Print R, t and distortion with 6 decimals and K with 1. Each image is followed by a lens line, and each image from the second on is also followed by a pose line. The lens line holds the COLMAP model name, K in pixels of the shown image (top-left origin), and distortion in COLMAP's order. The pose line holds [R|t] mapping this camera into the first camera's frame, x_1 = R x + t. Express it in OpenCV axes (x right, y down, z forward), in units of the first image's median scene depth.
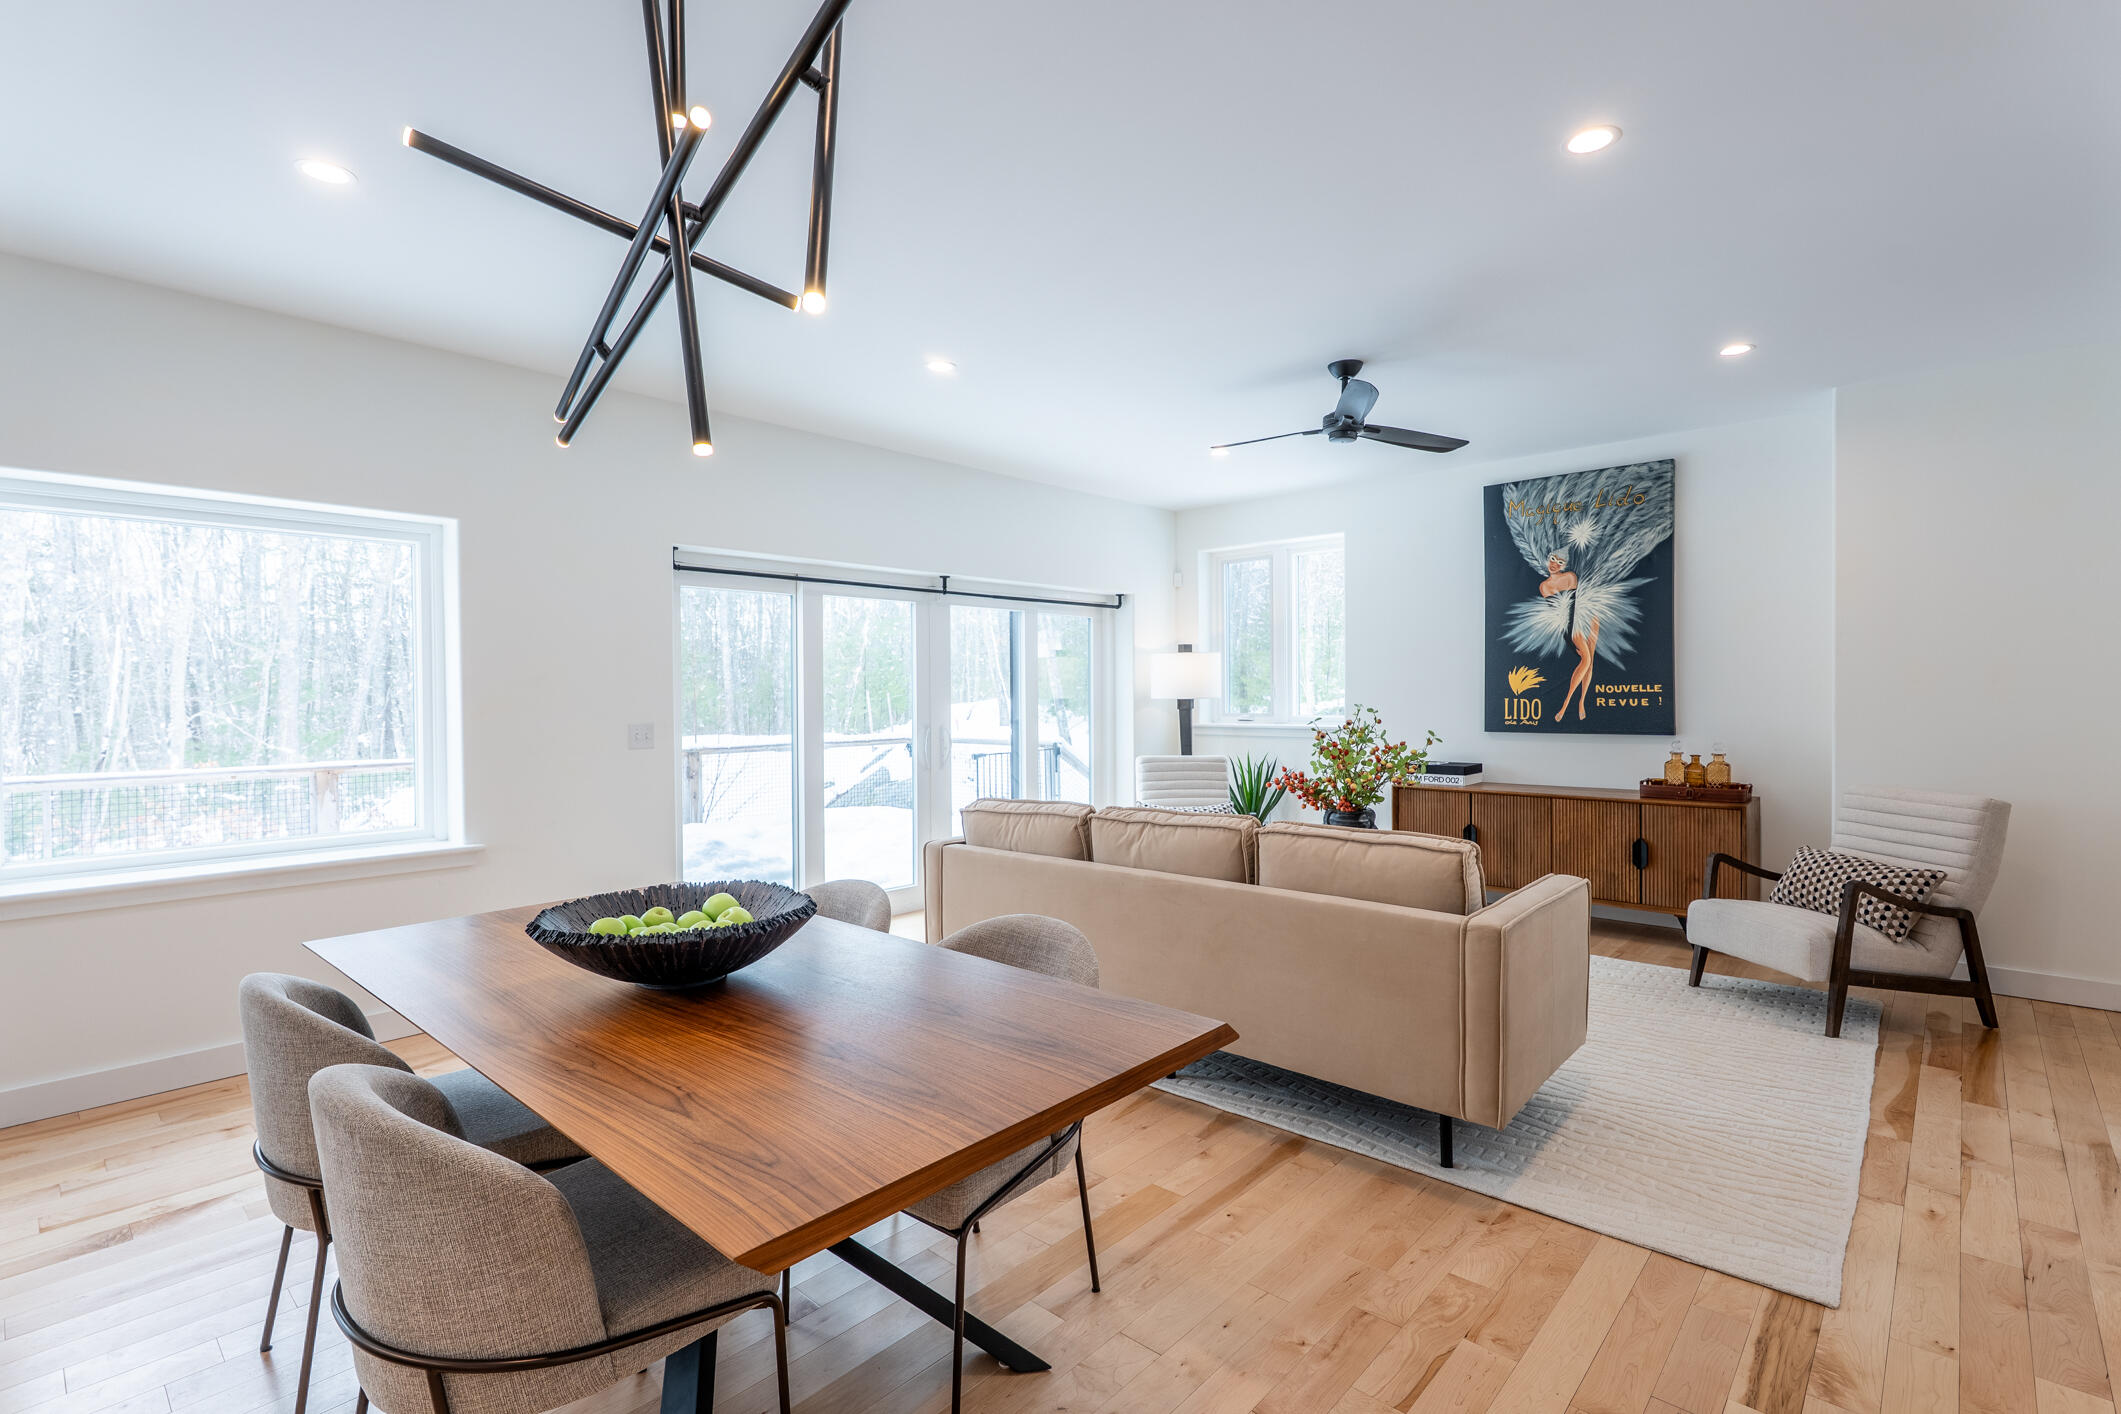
lens RADIAL K [[982.9, 0, 1060.7], [0, 982.9, 705.1], [0, 0, 1]] dist [0.001996, -0.001841]
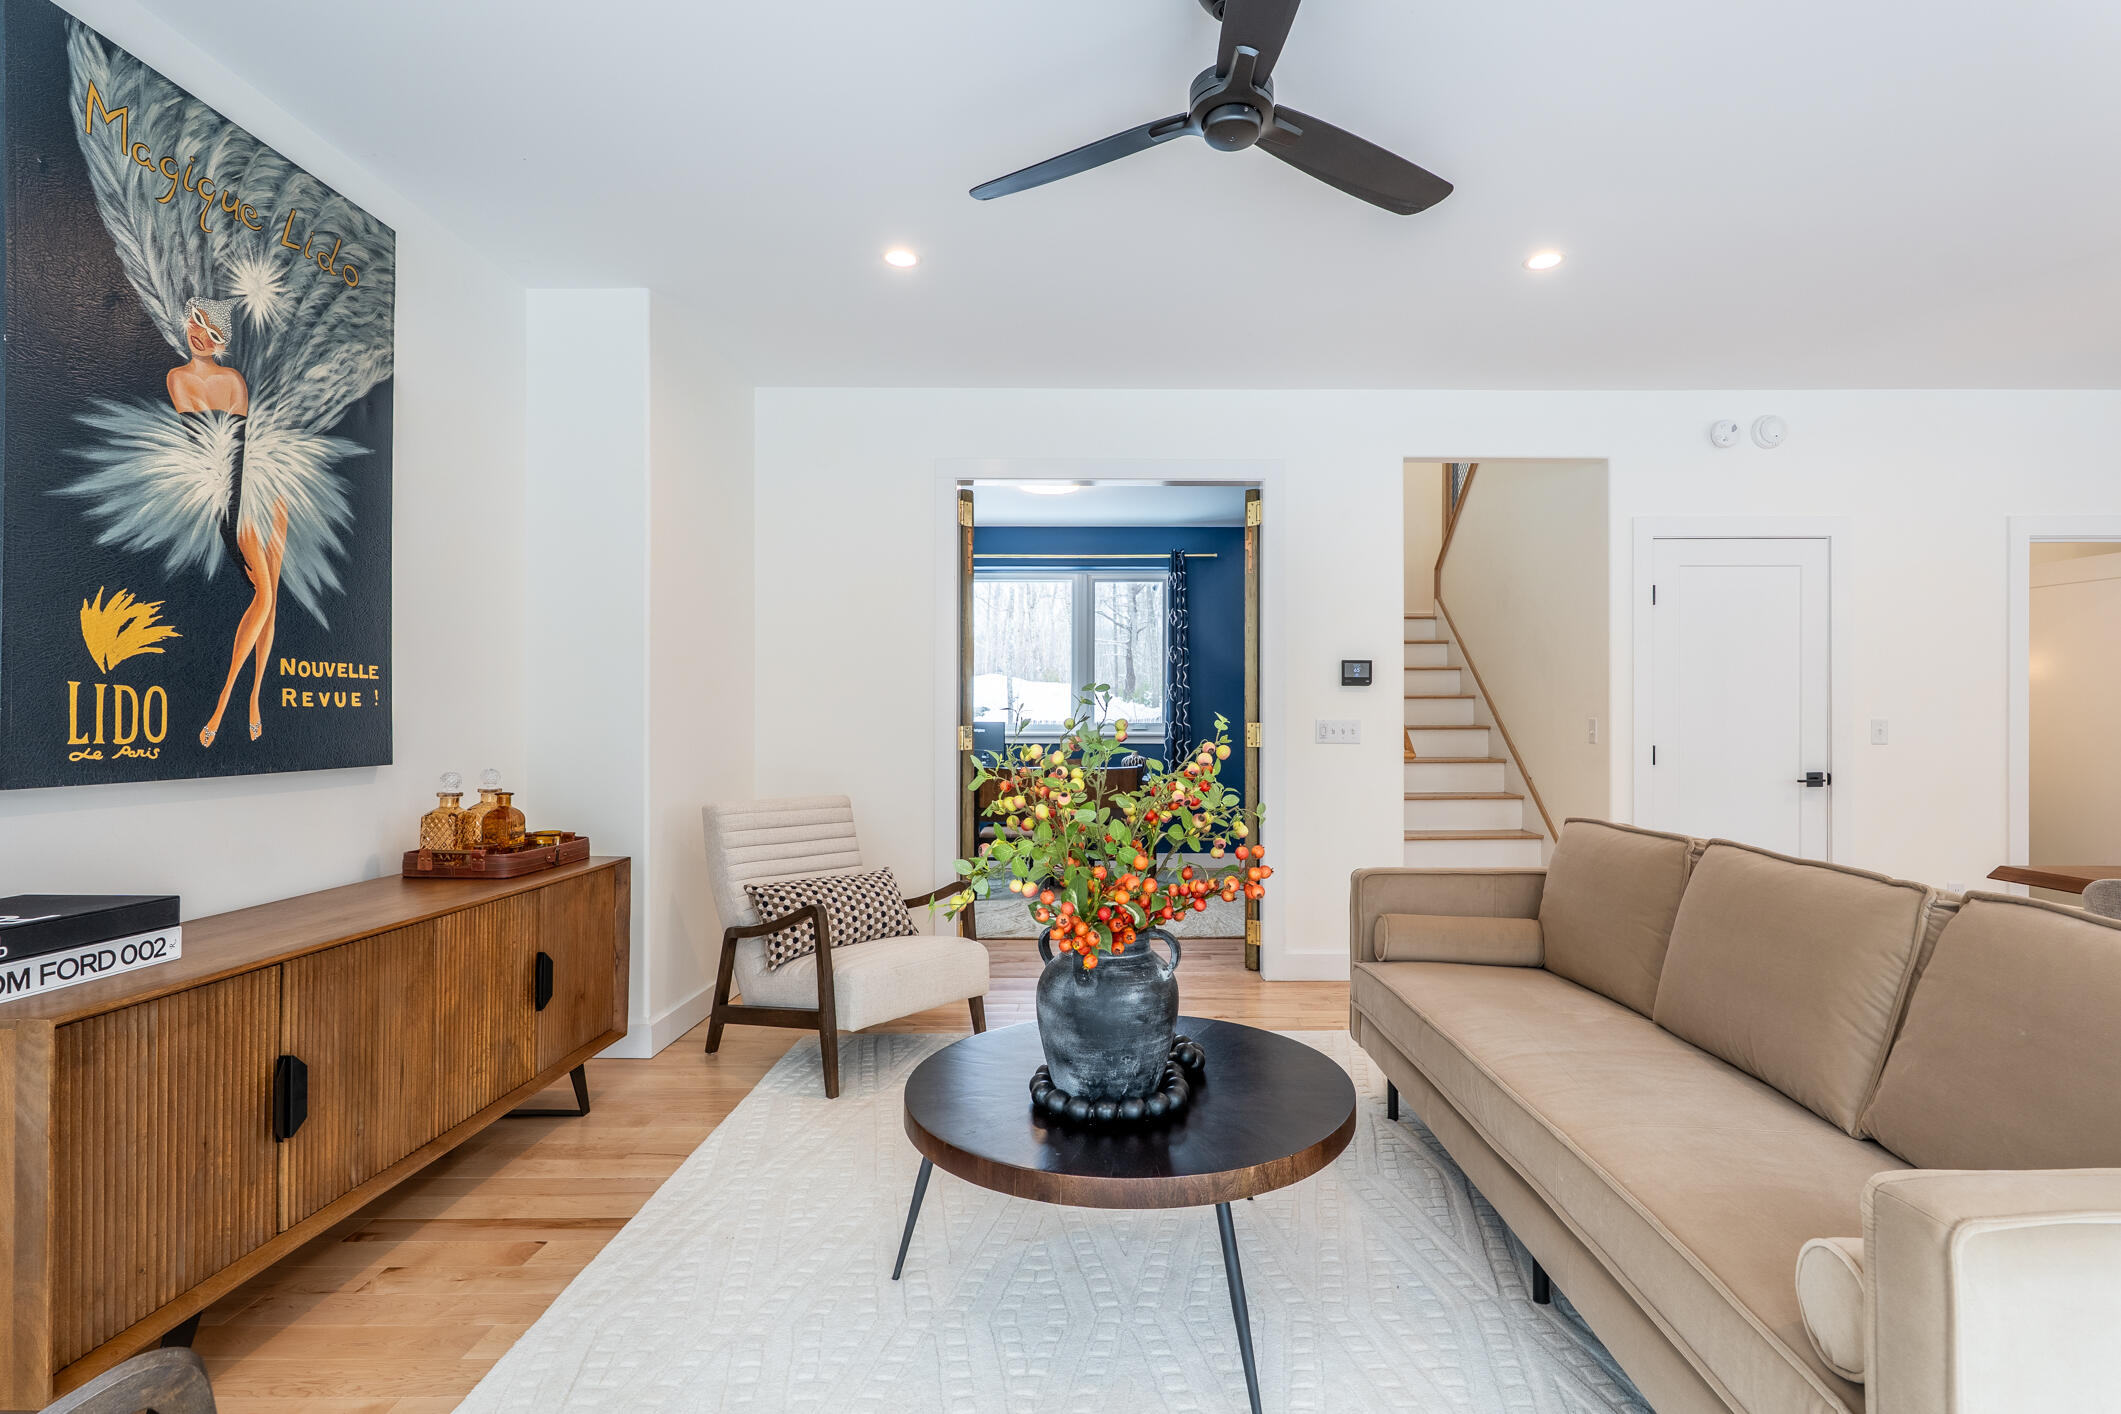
lens RADIAL K [[1008.7, 0, 1124.1], [0, 1008.7, 721.3], [0, 0, 1]] dist [-0.001803, -0.000983]
pose [[-0.678640, 0.006184, 0.734445, -0.026155], [0.014212, 0.999888, 0.004713, 0.010427], [-0.734334, 0.013636, -0.678652, 1.041153]]
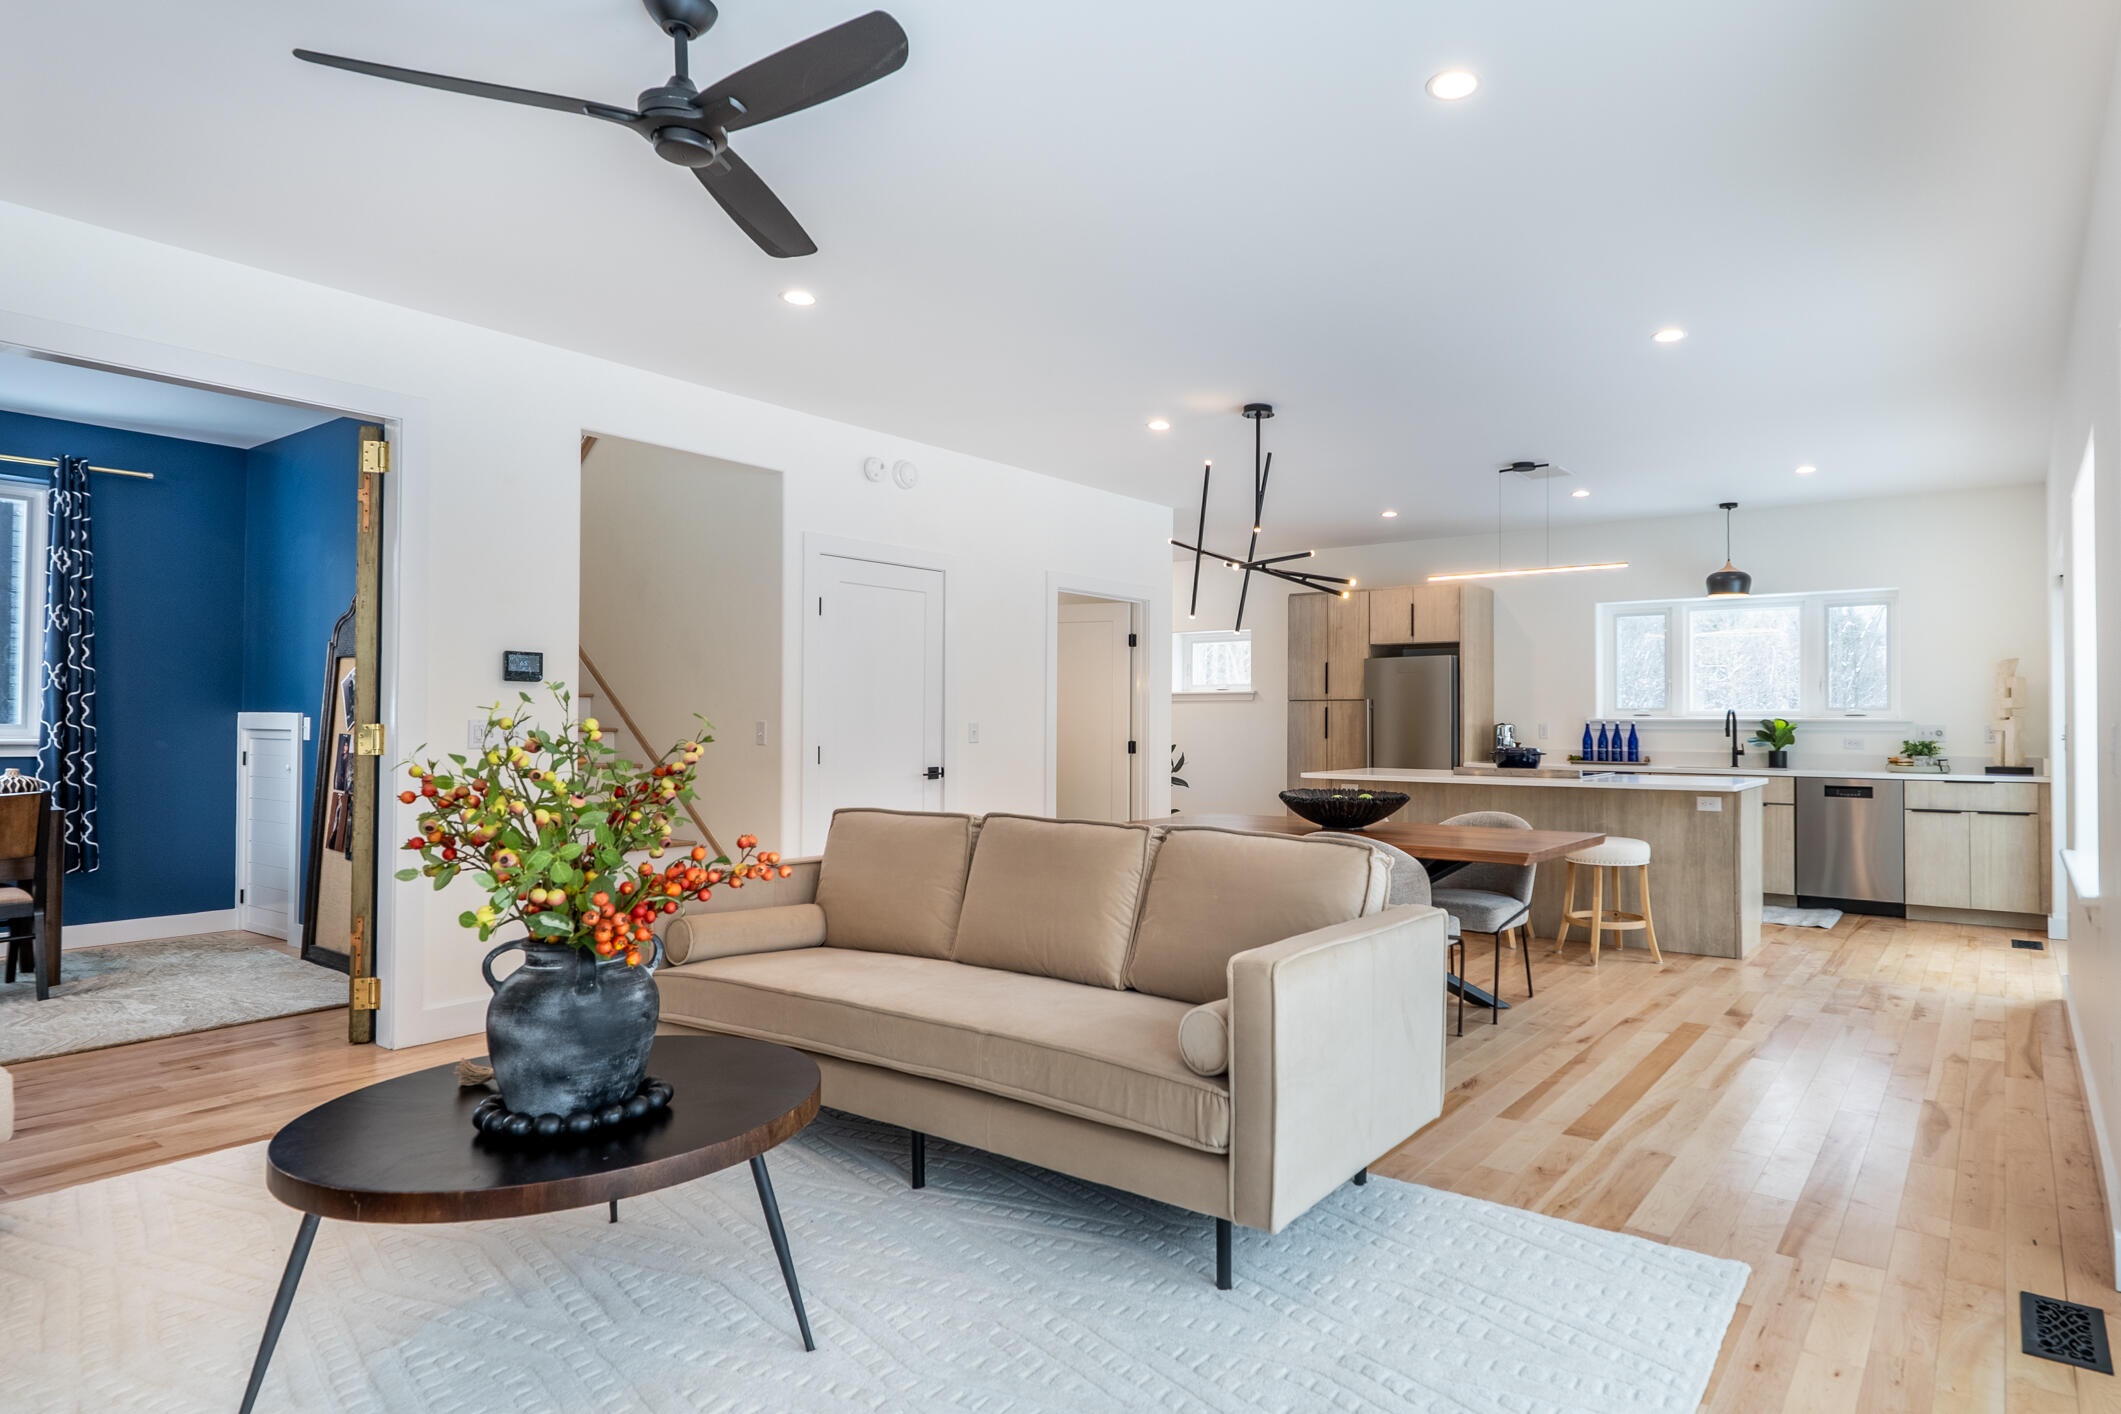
lens RADIAL K [[1156.4, 0, 1232.3], [0, 1156.4, 700.8], [0, 0, 1]] dist [-0.000156, 0.000644]
pose [[-0.988693, 0.000302, -0.149957, 0.081254], [0.001314, 0.999977, -0.006647, 0.007525], [0.149951, -0.006769, -0.988670, 1.229492]]
